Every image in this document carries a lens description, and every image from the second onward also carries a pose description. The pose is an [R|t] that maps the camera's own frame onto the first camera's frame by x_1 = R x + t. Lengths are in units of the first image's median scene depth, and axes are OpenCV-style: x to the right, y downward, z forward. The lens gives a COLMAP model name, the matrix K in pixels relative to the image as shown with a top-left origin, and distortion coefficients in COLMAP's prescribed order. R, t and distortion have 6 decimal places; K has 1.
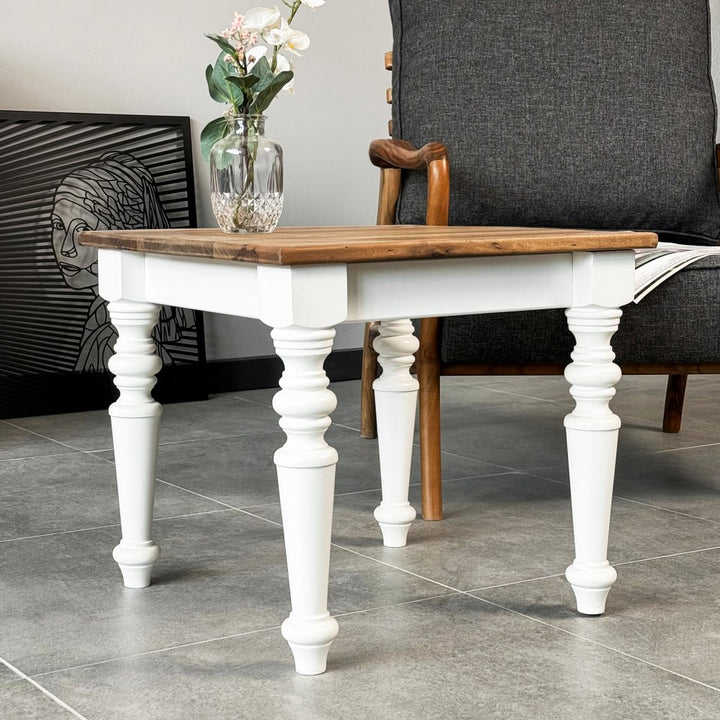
lens RADIAL K [[1527.8, 0, 360.0], [0, 1527.8, 360.0], [0, 0, 1]] dist [0.140405, -0.017367]
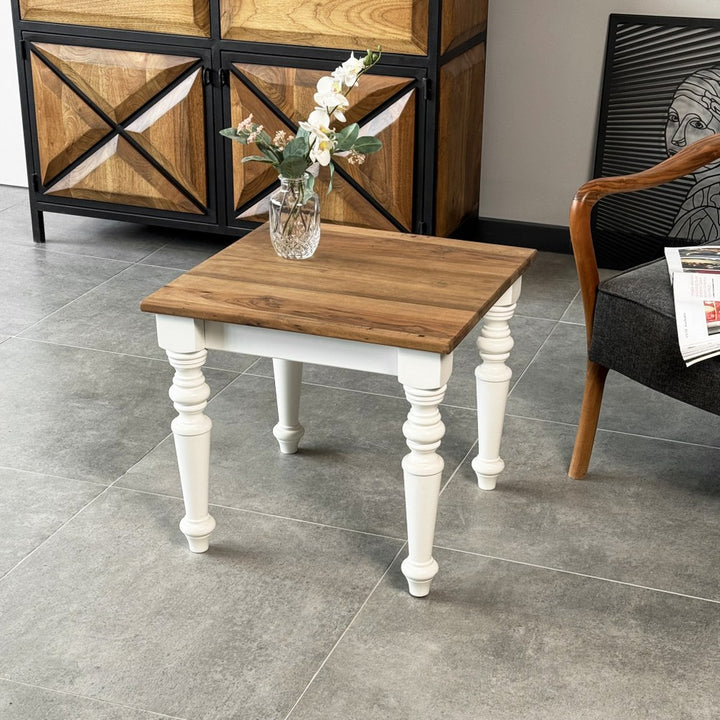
lens RADIAL K [[1448.0, 0, 375.3], [0, 1448.0, 389.9], [0, 0, 1]] dist [0.131970, 0.044945]
pose [[0.583961, 0.323837, -0.744392, 0.682064], [-0.106785, 0.939661, 0.325015, -0.276348], [0.804727, -0.110306, 0.583306, 0.167639]]
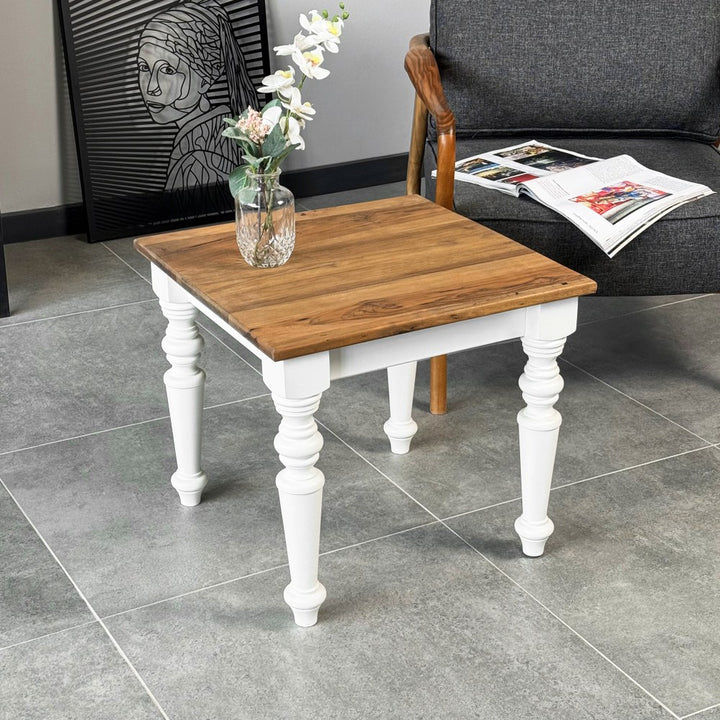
lens RADIAL K [[1448.0, 0, 375.3], [0, 1448.0, 389.9], [0, 0, 1]] dist [0.131970, 0.044945]
pose [[0.996999, 0.035840, -0.068614, 0.065074], [-0.013330, 0.952614, 0.303891, -0.227360], [0.076254, -0.302065, 0.950233, -0.089868]]
